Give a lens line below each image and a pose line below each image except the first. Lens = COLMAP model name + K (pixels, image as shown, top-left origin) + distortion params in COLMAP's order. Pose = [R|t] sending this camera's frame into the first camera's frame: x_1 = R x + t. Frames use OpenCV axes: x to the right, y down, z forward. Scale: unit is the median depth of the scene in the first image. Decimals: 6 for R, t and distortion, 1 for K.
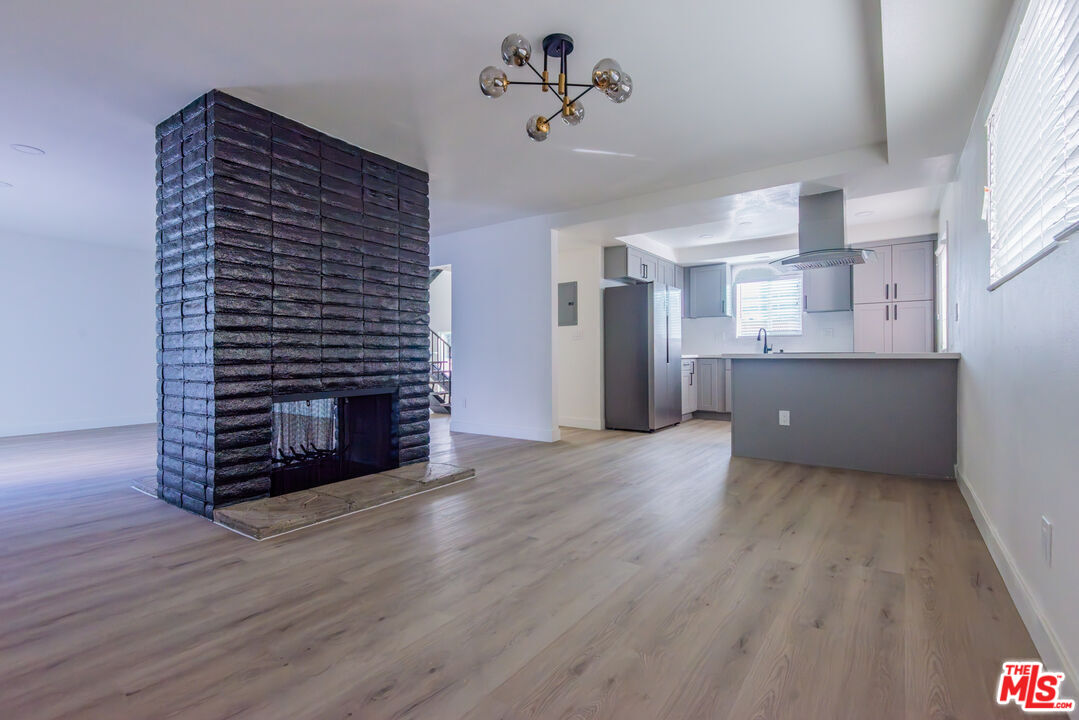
lens RADIAL K [[502.4, 0, 538.8], [0, 502.4, 359.9], [0, 0, 1]] dist [0.022010, -0.007352]
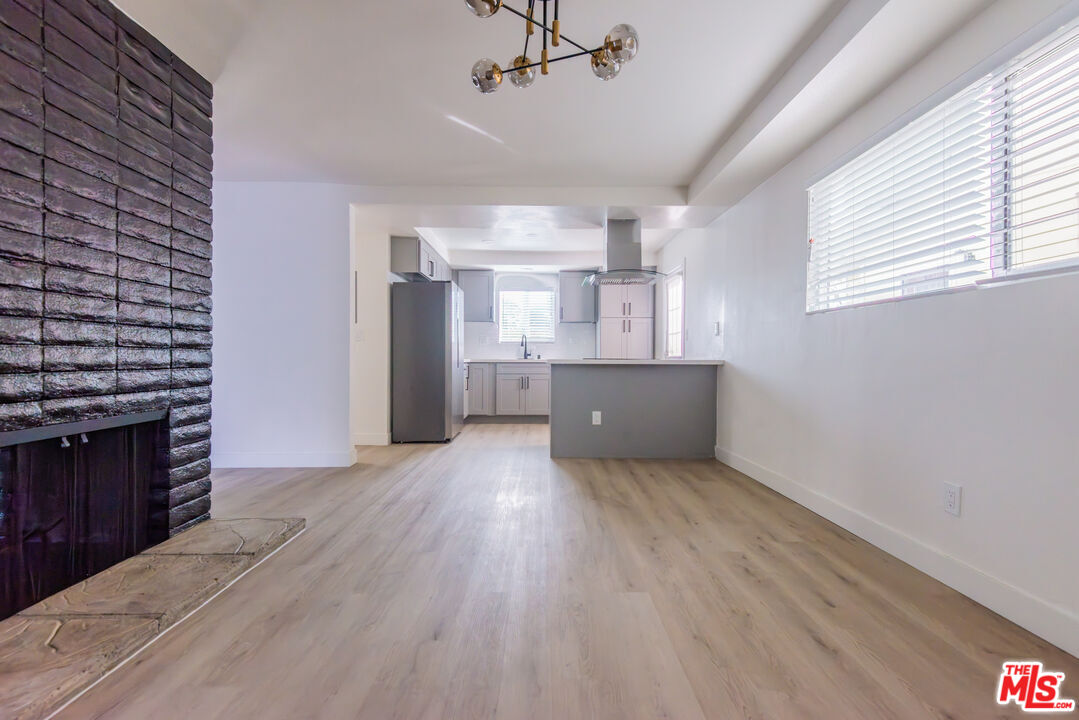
lens RADIAL K [[502.4, 0, 546.3], [0, 502.4, 364.6], [0, 0, 1]] dist [0.022010, -0.007352]
pose [[0.802314, 0.000754, 0.596901, -0.274194], [-0.003179, 0.999990, 0.003009, -0.005276], [-0.596893, -0.004312, 0.802309, 0.206389]]
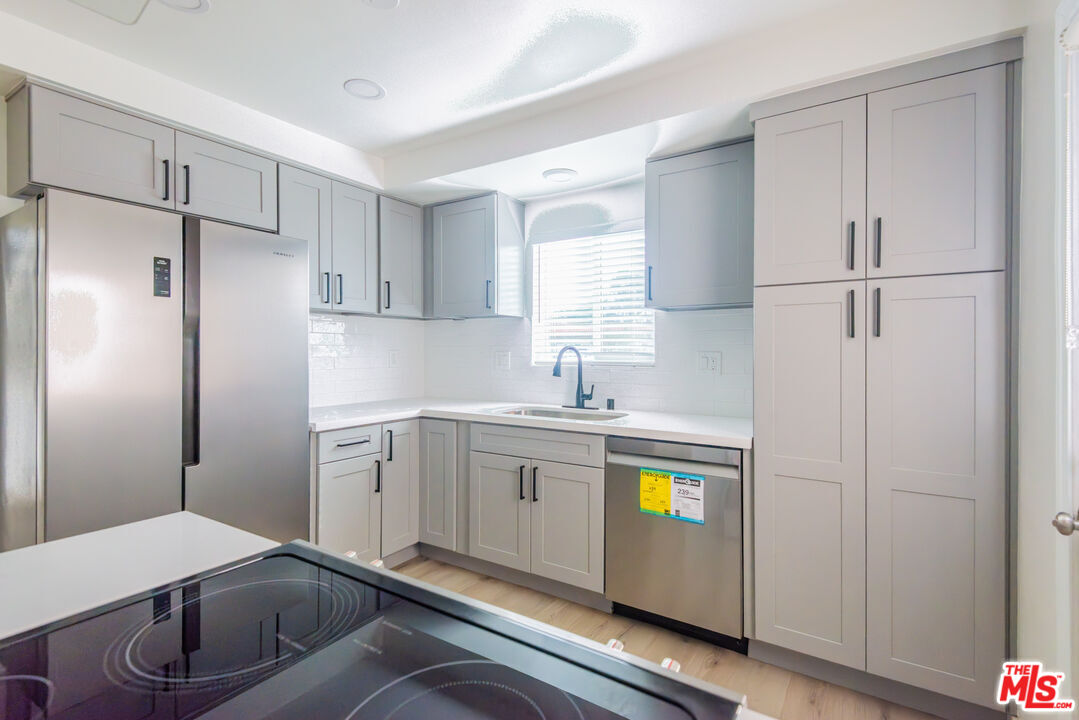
lens RADIAL K [[502.4, 0, 554.3], [0, 502.4, 350.8], [0, 0, 1]] dist [0.022010, -0.007352]
pose [[0.998783, 0.006080, 0.048952, 0.726834], [-0.005828, 0.999969, -0.005285, -0.100698], [-0.048983, 0.004993, 0.998787, 1.036252]]
